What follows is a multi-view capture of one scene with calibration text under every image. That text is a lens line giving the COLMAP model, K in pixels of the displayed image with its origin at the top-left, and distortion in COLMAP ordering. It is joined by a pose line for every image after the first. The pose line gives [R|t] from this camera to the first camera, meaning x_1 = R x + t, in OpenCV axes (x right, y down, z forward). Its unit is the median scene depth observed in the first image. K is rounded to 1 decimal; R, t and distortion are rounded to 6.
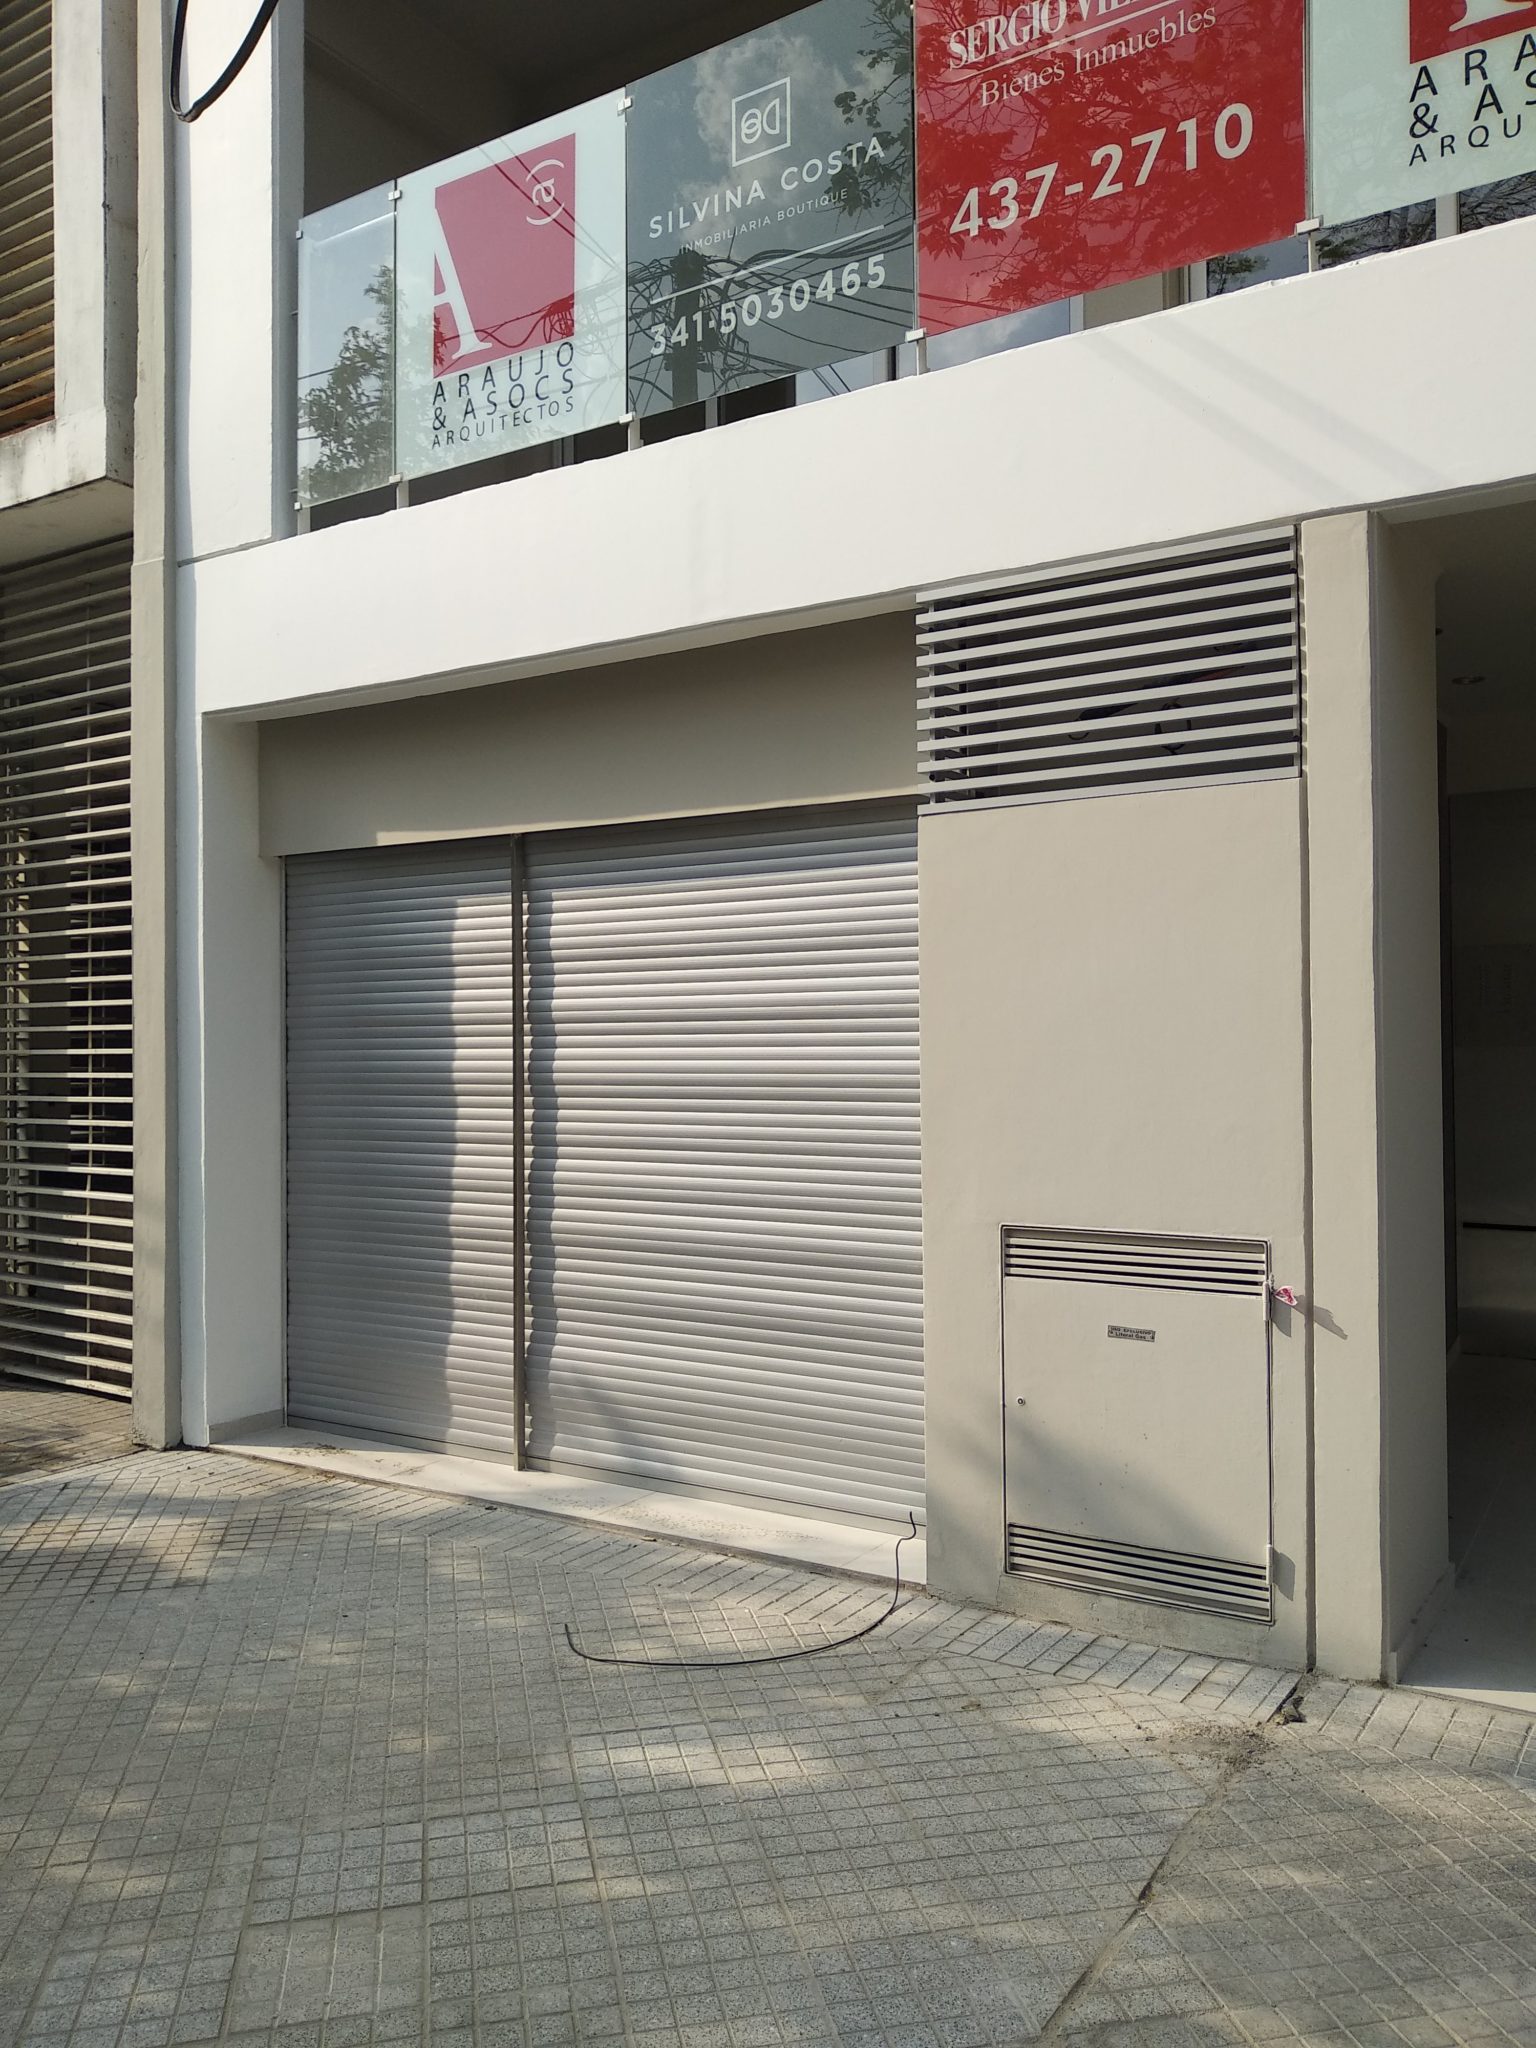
lens RADIAL K [[1603.1, 0, 762.4], [0, 1603.1, 1027.1], [0, 0, 1]] dist [0.004104, 0.003930]
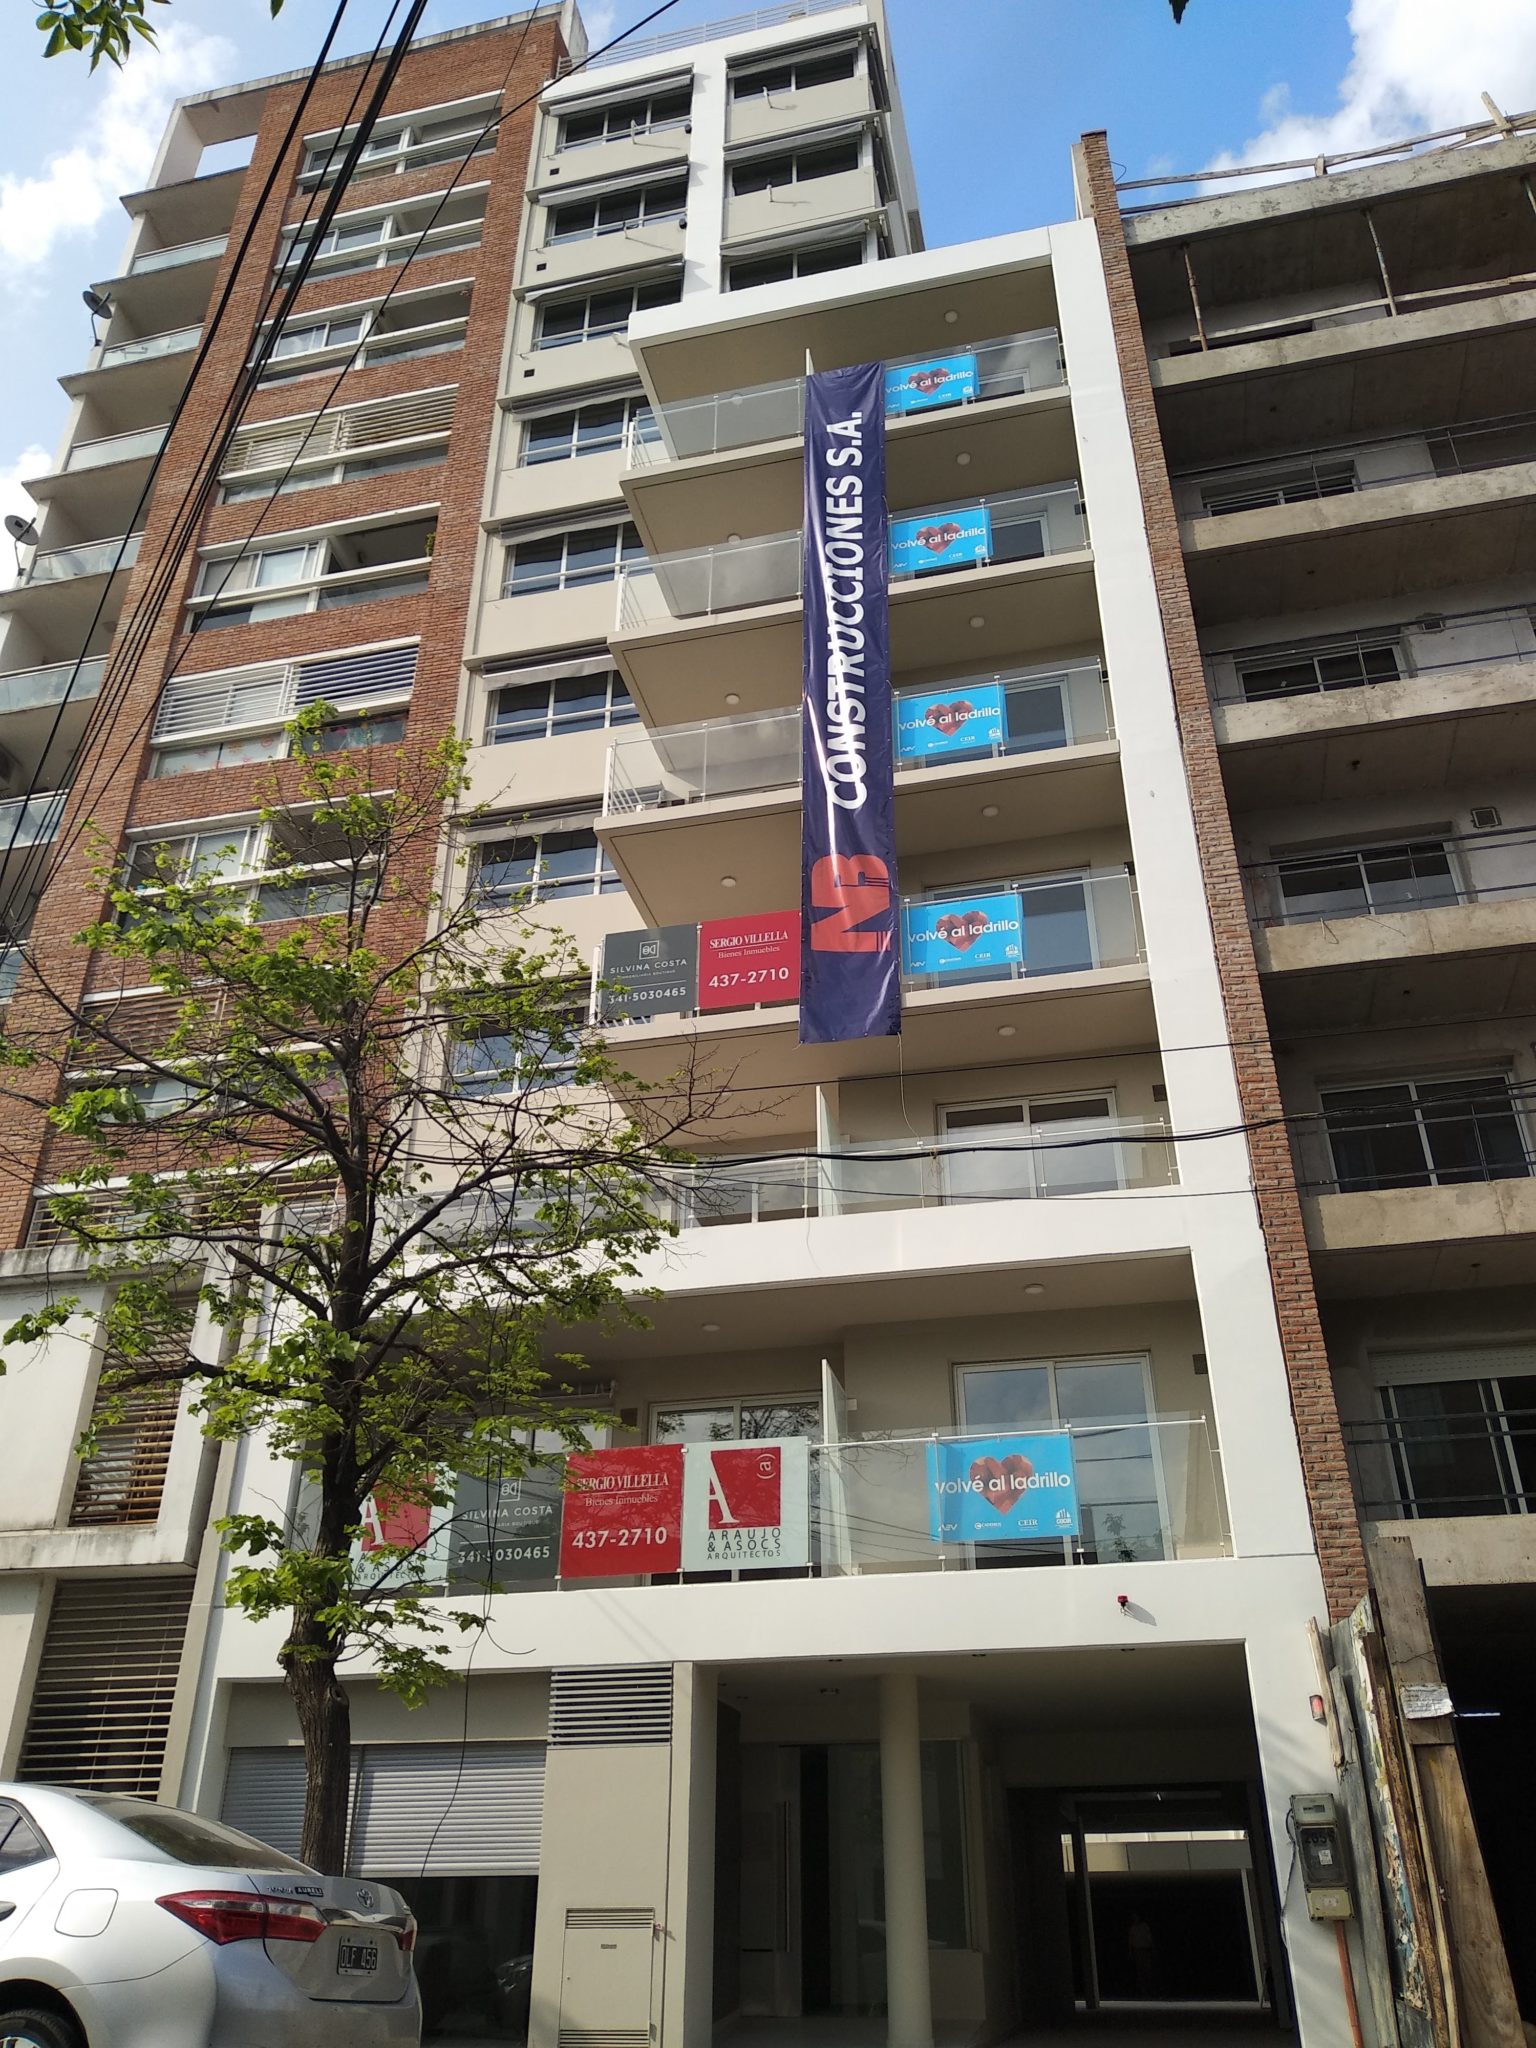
lens RADIAL K [[1603.1, 0, 761.1], [0, 1603.1, 1025.5], [0, 0, 1]] dist [0.004104, 0.003930]
pose [[0.943126, 0.185396, 0.275938, -0.647619], [-0.015974, 0.854364, -0.519430, 0.279343], [-0.332052, 0.485480, 0.808734, -2.353469]]
